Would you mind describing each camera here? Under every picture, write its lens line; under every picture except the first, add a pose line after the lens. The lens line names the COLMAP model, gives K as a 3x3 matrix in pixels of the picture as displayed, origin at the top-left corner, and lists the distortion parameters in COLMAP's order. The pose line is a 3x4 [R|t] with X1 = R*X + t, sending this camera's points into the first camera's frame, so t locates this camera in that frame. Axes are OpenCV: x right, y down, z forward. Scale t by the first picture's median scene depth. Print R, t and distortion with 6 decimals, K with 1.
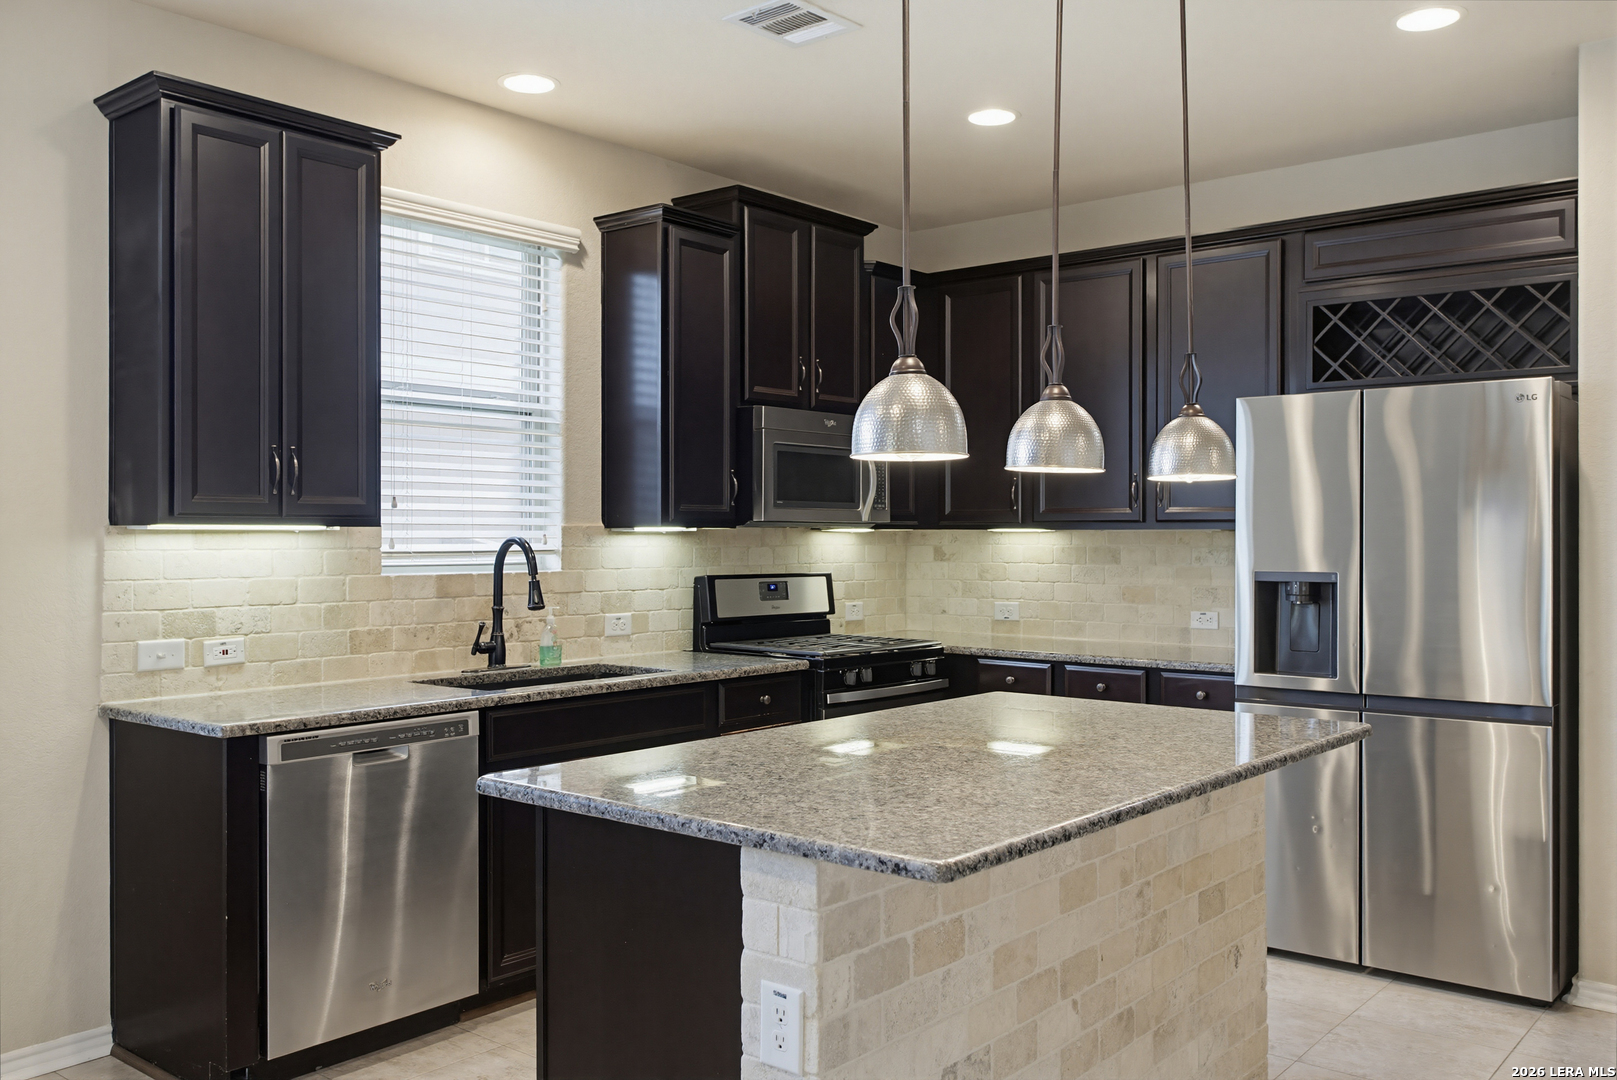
lens RADIAL K [[1342.2, 0, 814.1], [0, 1342.2, 528.3], [0, 0, 1]] dist [-0.004724, -0.036690]
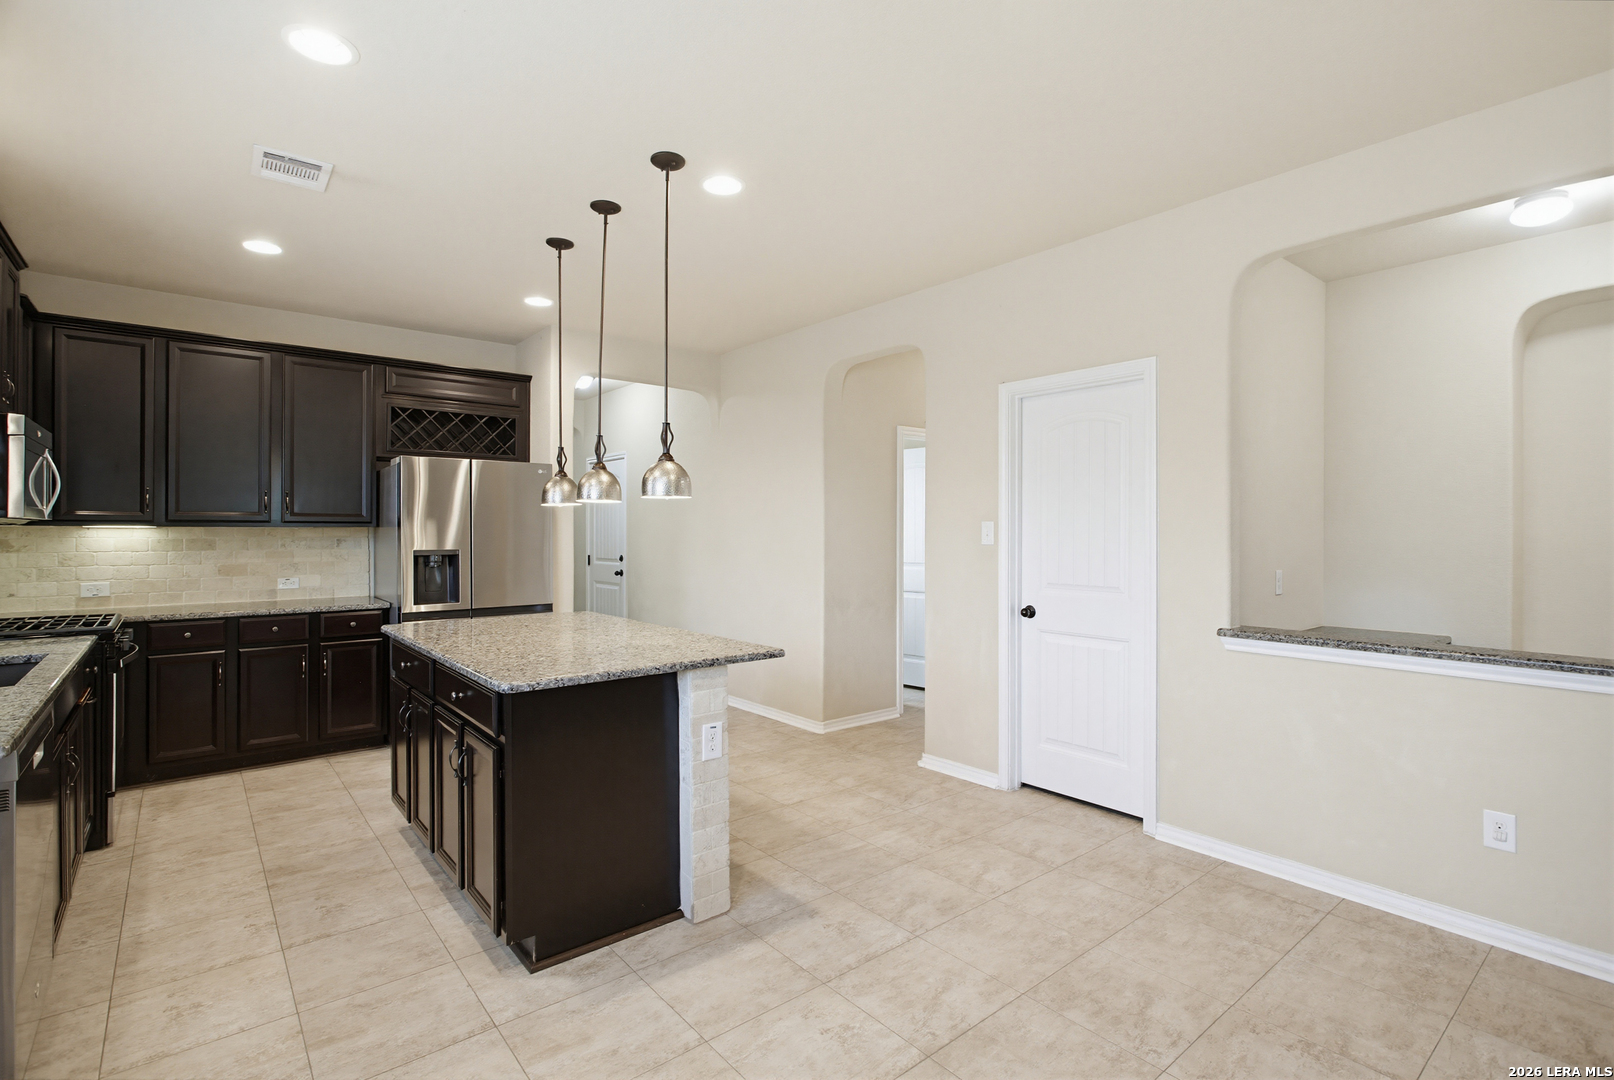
lens RADIAL K [[759.5, 0, 805.0], [0, 759.5, 530.1], [0, 0, 1]] dist [-0.011390, 0.003658]
pose [[0.194864, 0.000648, 0.980830, -0.614200], [-0.005909, 0.999982, 0.000513, 0.000395], [-0.980812, -0.005896, 0.194865, 0.276611]]
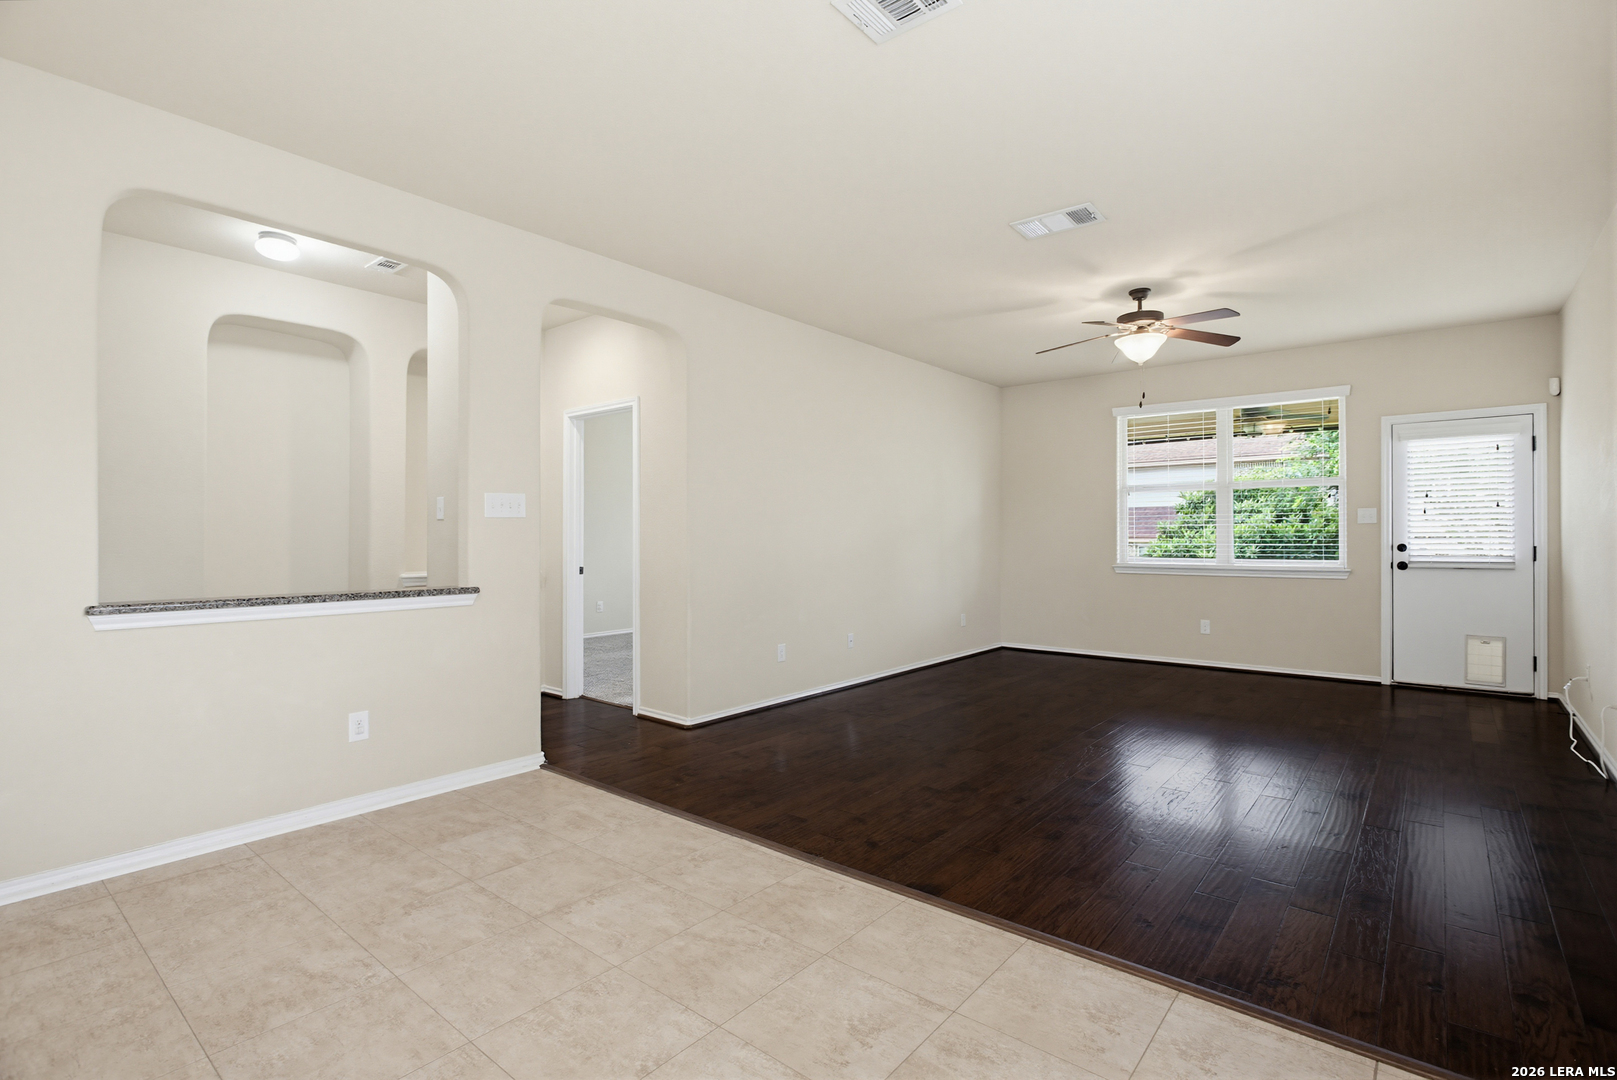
lens RADIAL K [[760.9, 0, 810.9], [0, 760.9, 534.7], [0, 0, 1]] dist [-0.011390, 0.003658]
pose [[-0.999980, 0.002377, 0.005799, -0.399836], [0.002328, 0.999963, -0.008300, 0.042494], [-0.005818, -0.008287, -0.999949, 0.641398]]
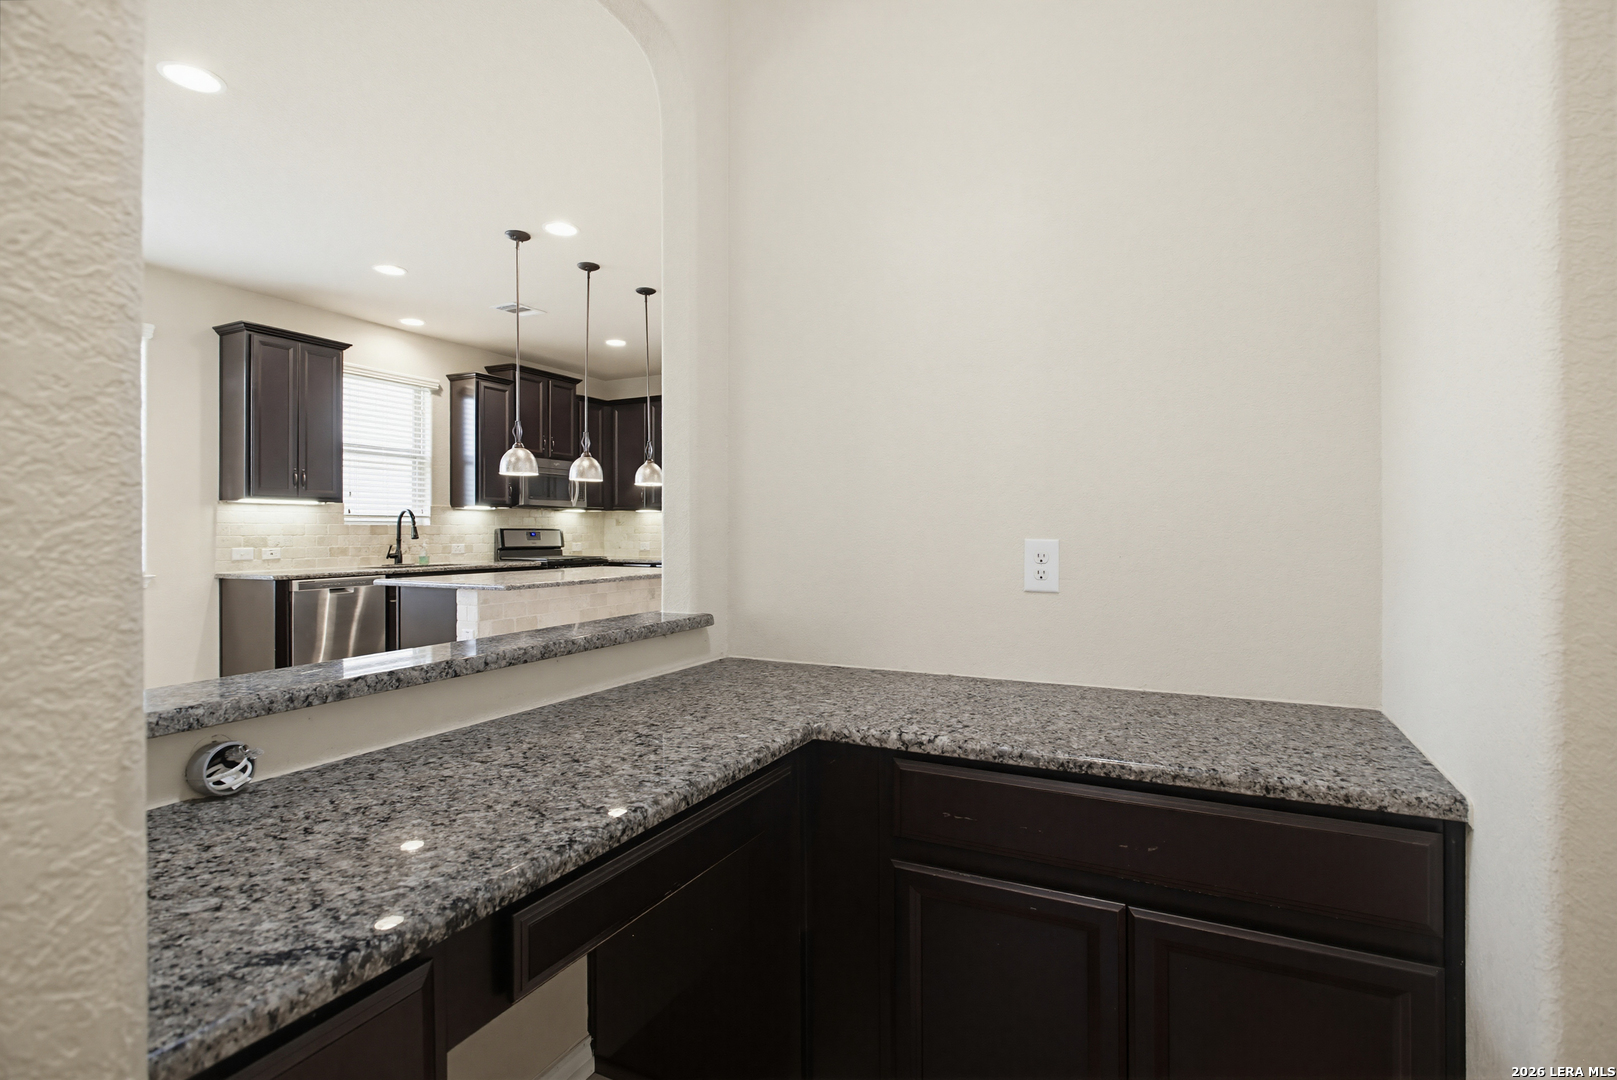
lens RADIAL K [[760.9, 0, 809.6], [0, 760.9, 525.0], [0, 0, 1]] dist [-0.011390, 0.003658]
pose [[0.975117, -0.000711, 0.221691, 0.184398], [0.001315, 0.999996, -0.002578, 0.040367], [-0.221688, 0.002806, 0.975114, -0.495428]]
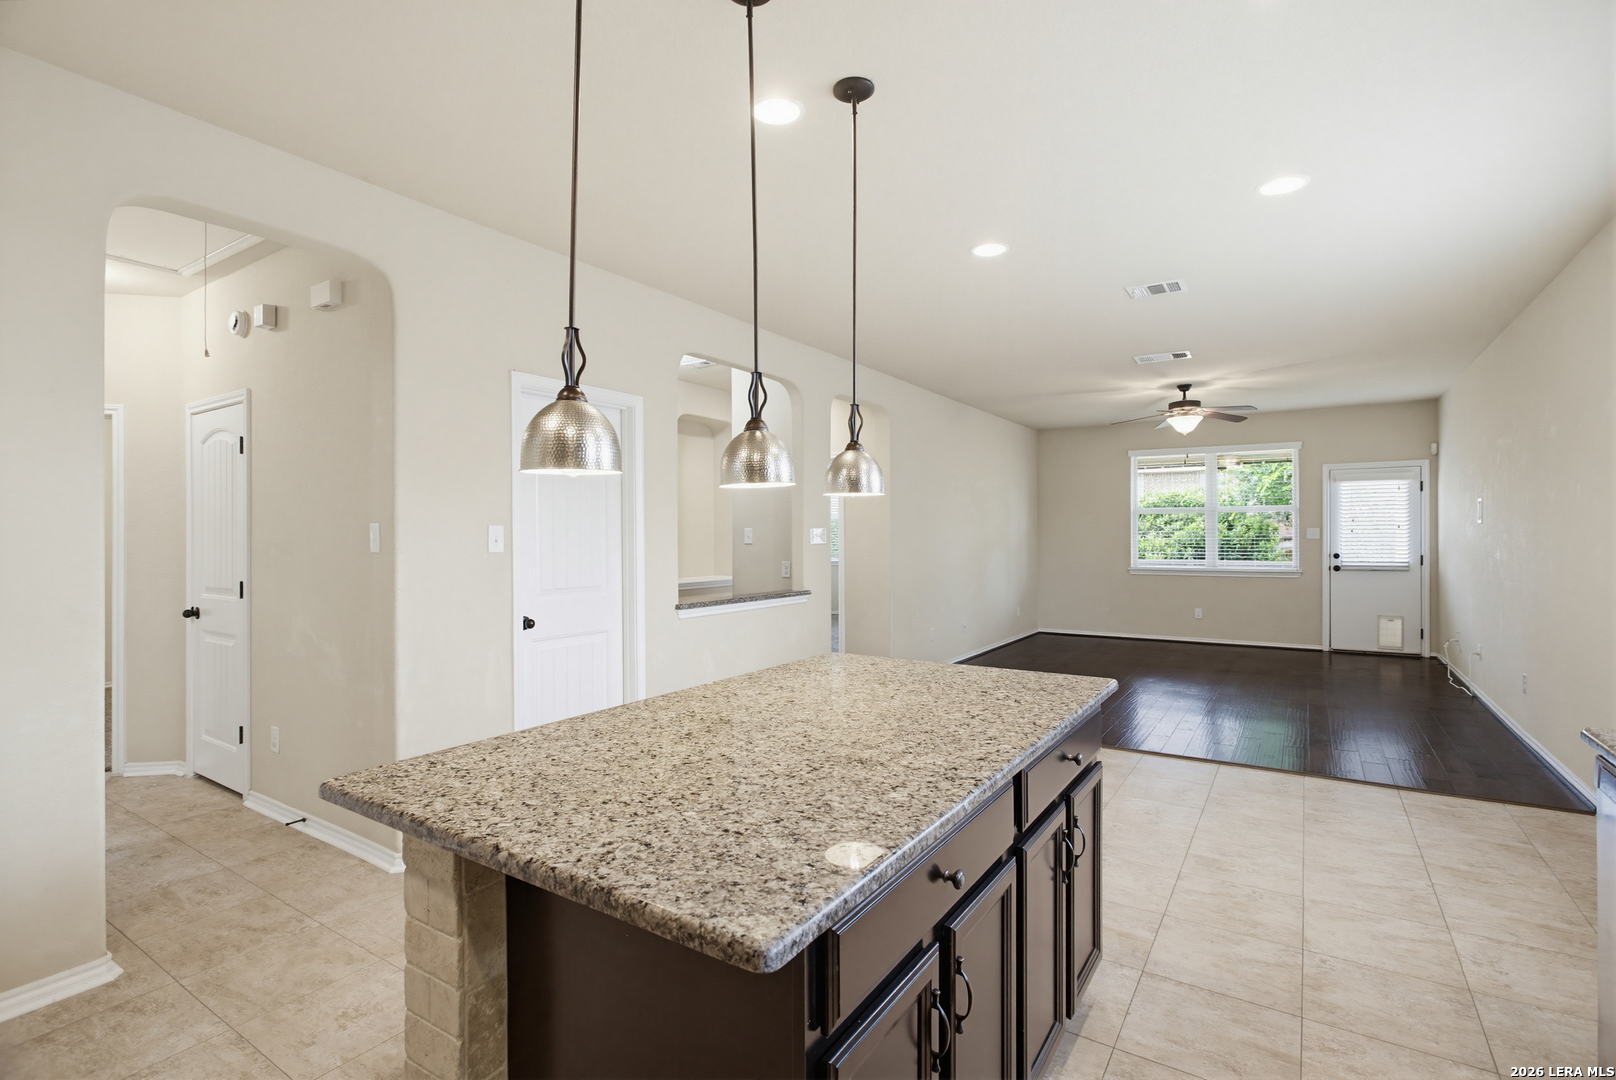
lens RADIAL K [[760.4, 0, 811.0], [0, 760.4, 535.4], [0, 0, 1]] dist [-0.011390, 0.003658]
pose [[-0.994281, 0.005207, -0.106665, 0.132394], [0.005893, 0.999964, -0.006117, 0.006160], [0.106629, -0.006710, -0.994276, 1.100754]]
